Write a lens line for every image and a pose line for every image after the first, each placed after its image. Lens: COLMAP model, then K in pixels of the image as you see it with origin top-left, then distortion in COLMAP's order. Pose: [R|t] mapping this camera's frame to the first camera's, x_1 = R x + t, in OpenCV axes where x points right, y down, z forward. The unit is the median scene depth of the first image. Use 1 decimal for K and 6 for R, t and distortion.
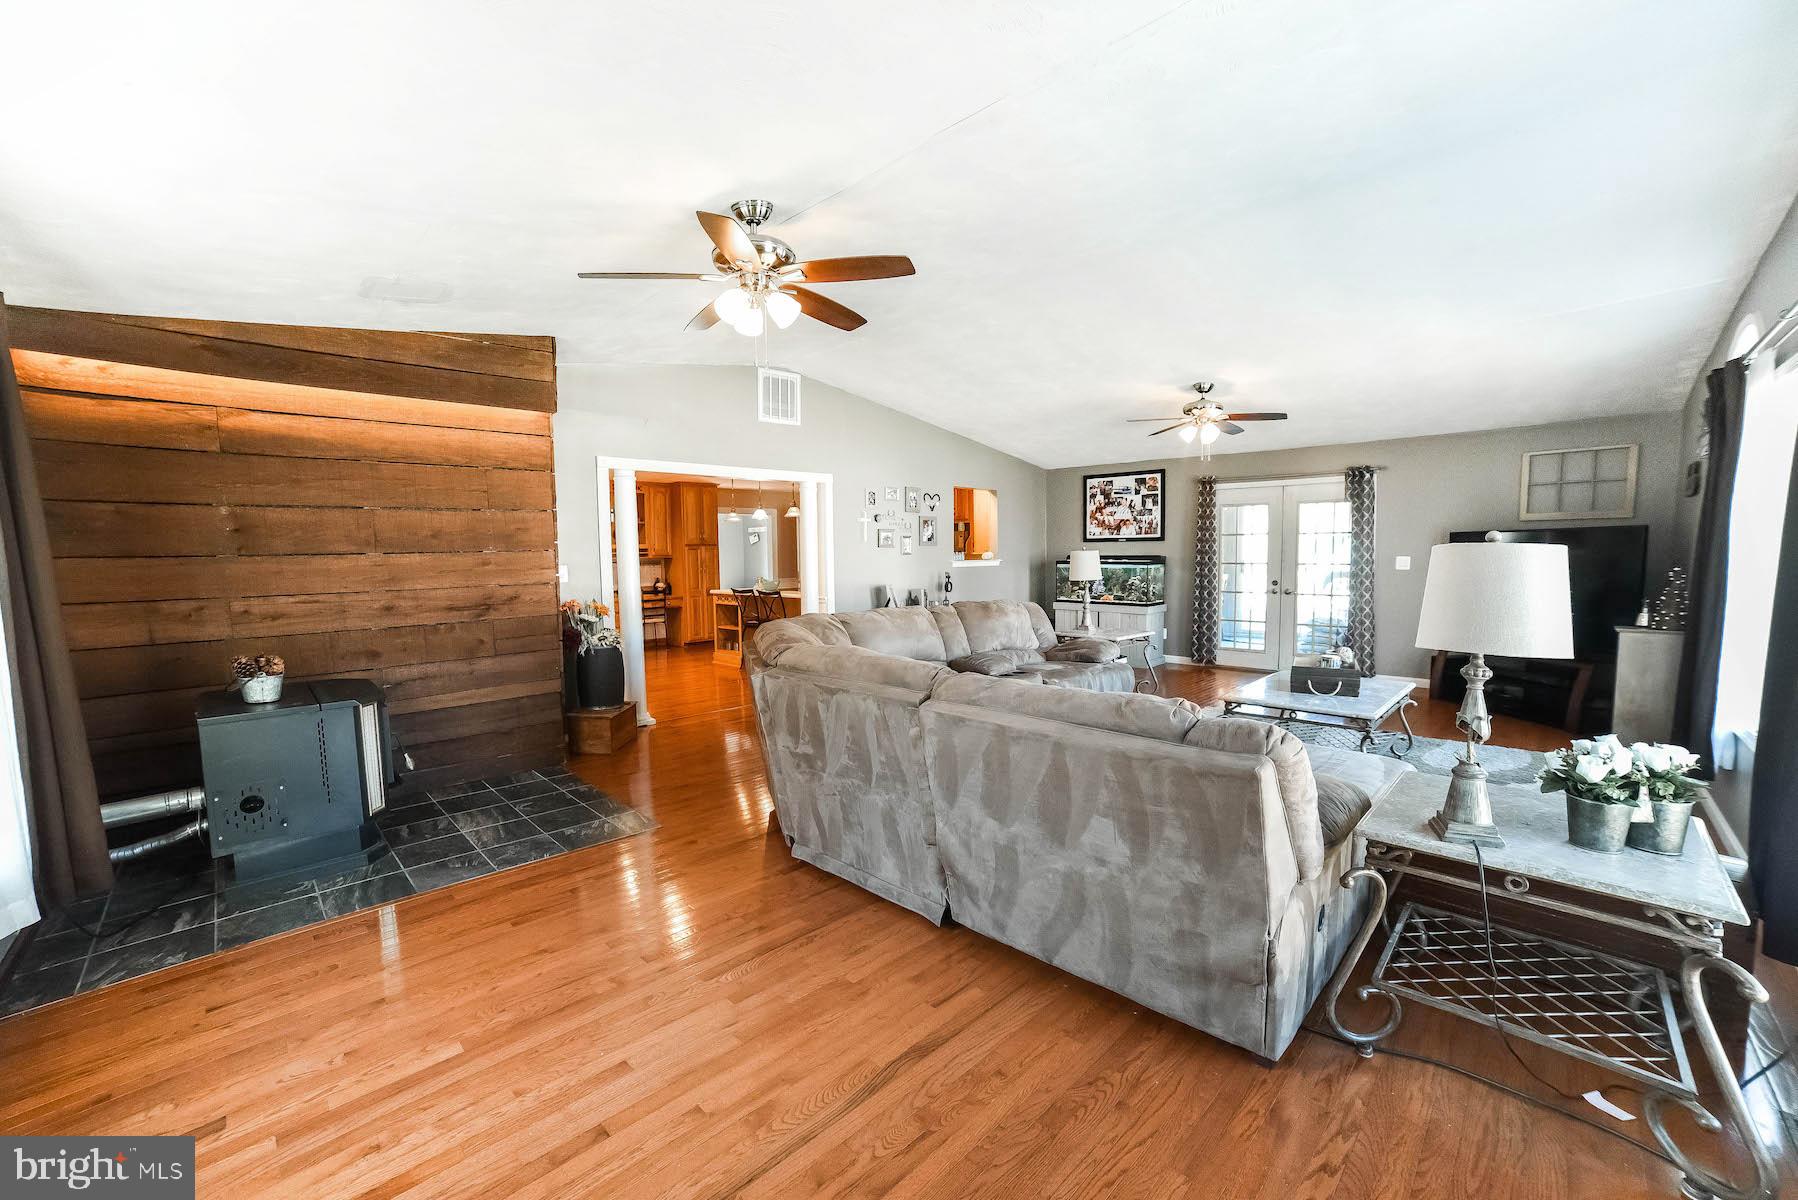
lens RADIAL K [[708.3, 0, 904.3], [0, 708.3, 609.9], [0, 0, 1]] dist [-0.097409, 0.040109]
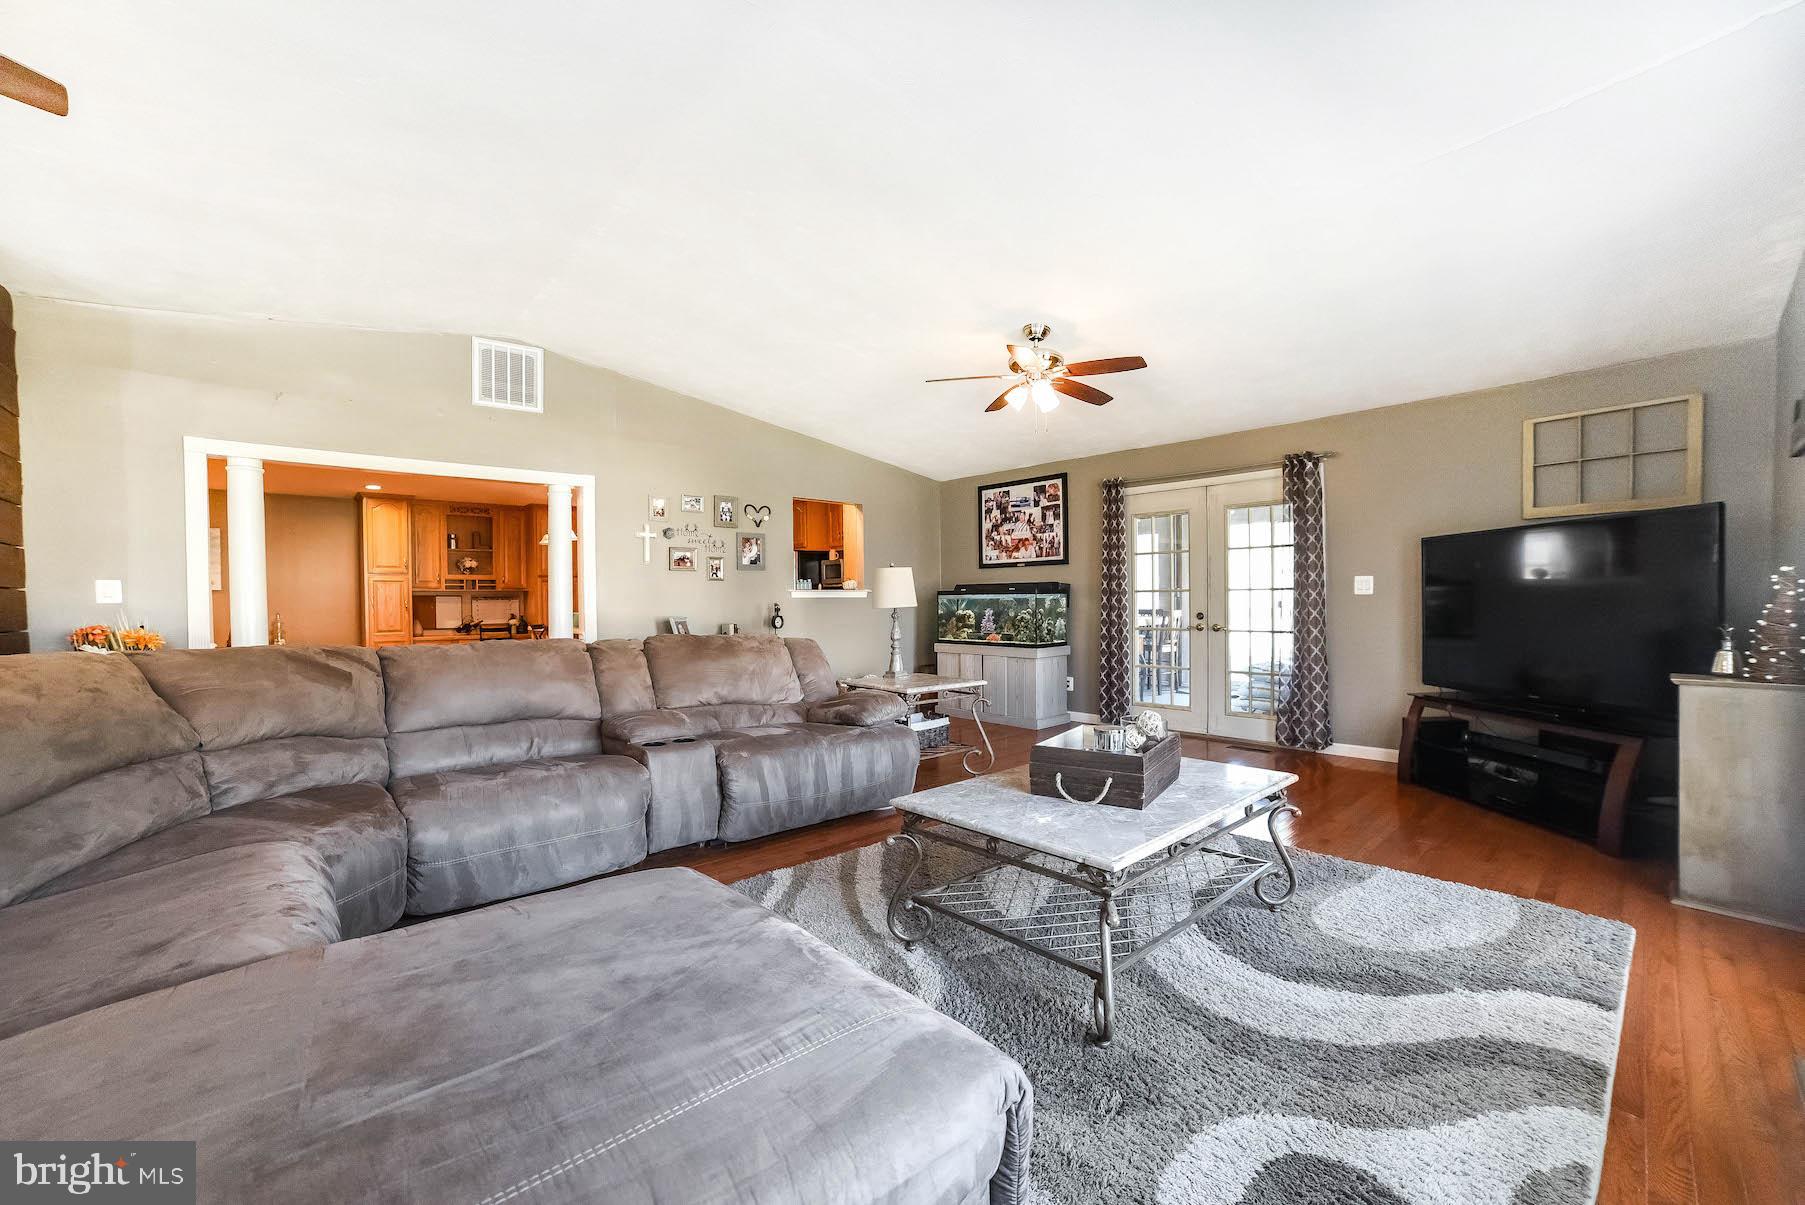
lens RADIAL K [[711.1, 0, 907.9], [0, 711.1, 612.5], [0, 0, 1]] dist [-0.097409, 0.040109]
pose [[0.998451, 0.001718, -0.055617, 0.248539], [-0.005278, 0.997942, -0.063911, 0.006576], [0.055393, 0.064106, 0.996405, 0.217328]]
